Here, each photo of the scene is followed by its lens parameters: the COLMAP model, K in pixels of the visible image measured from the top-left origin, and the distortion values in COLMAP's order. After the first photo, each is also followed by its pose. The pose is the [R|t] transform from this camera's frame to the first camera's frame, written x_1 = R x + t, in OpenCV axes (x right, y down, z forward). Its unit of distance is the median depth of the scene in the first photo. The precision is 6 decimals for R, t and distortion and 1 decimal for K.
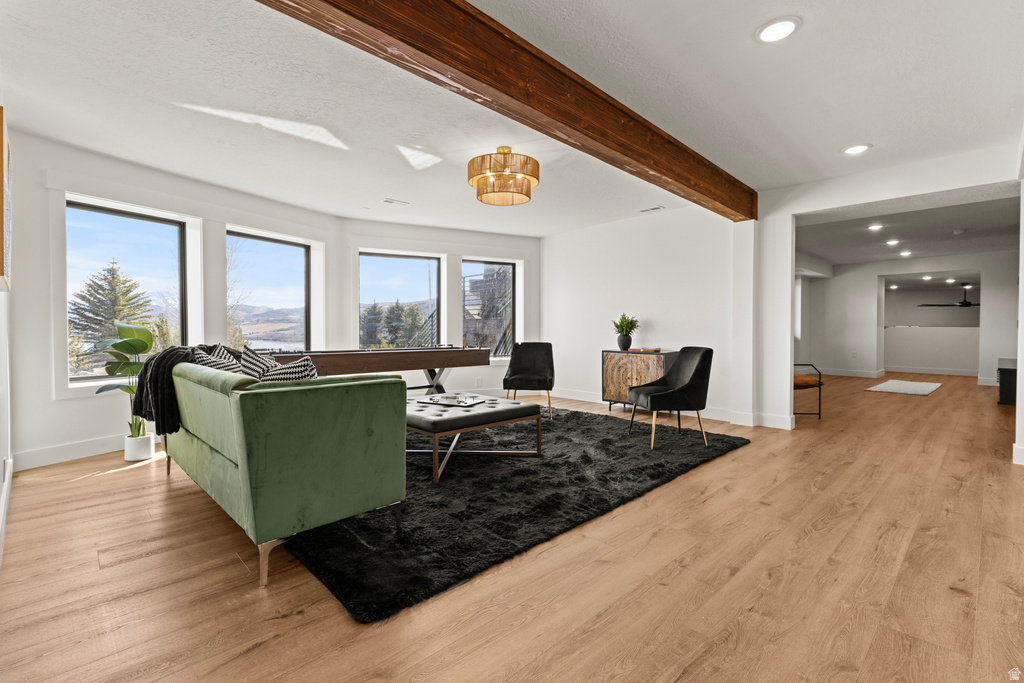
lens RADIAL K [[468.5, 0, 512.0], [0, 468.5, 341.5], [0, 0, 1]] dist [0.003971, -0.000100]
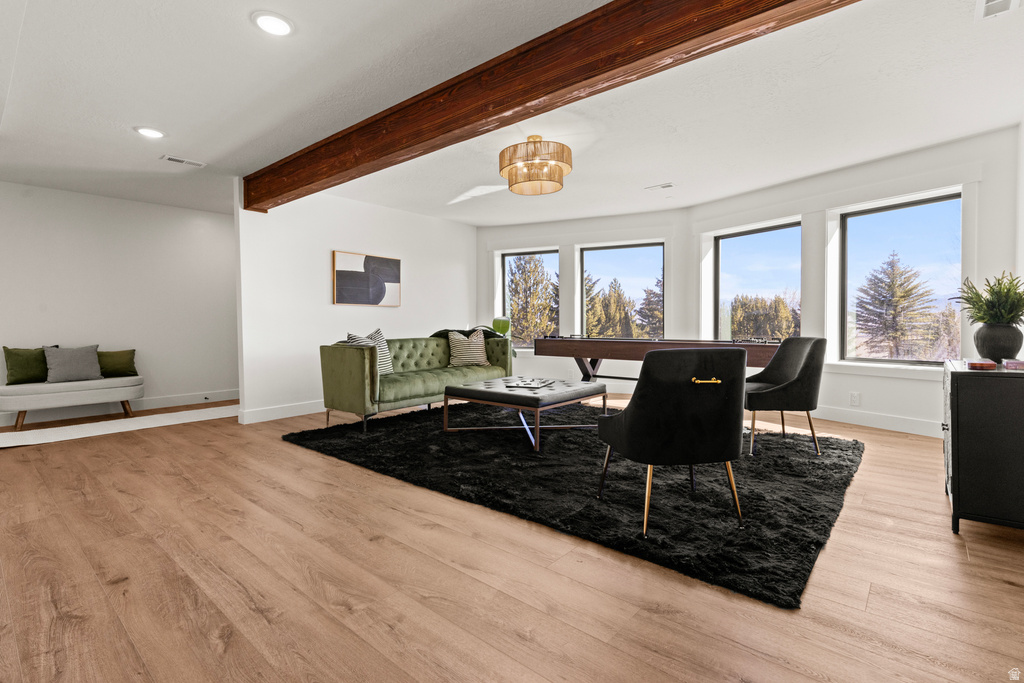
lens RADIAL K [[479.7, 0, 513.8], [0, 479.7, 339.1], [0, 0, 1]] dist [0.004234, 0.000346]
pose [[0.086933, 0.030485, -0.995748, 0.992415], [-0.019205, 0.999397, 0.028920, -0.009370], [0.996029, 0.016609, 0.087467, 0.852551]]
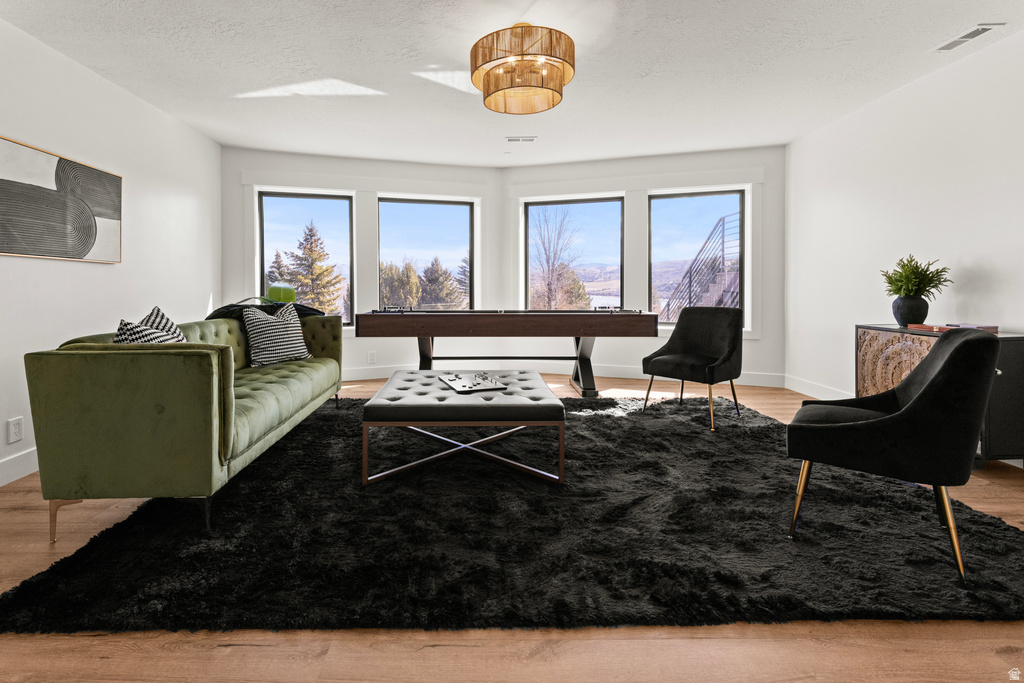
lens RADIAL K [[482.9, 0, 476.9], [0, 482.9, 295.2], [0, 0, 1]] dist [0.009159, 0.000000]
pose [[0.716806, 0.009339, -0.697210, 0.429682], [-0.013466, 0.999909, -0.000451, -0.015241], [0.697142, 0.009711, 0.716867, 0.431413]]
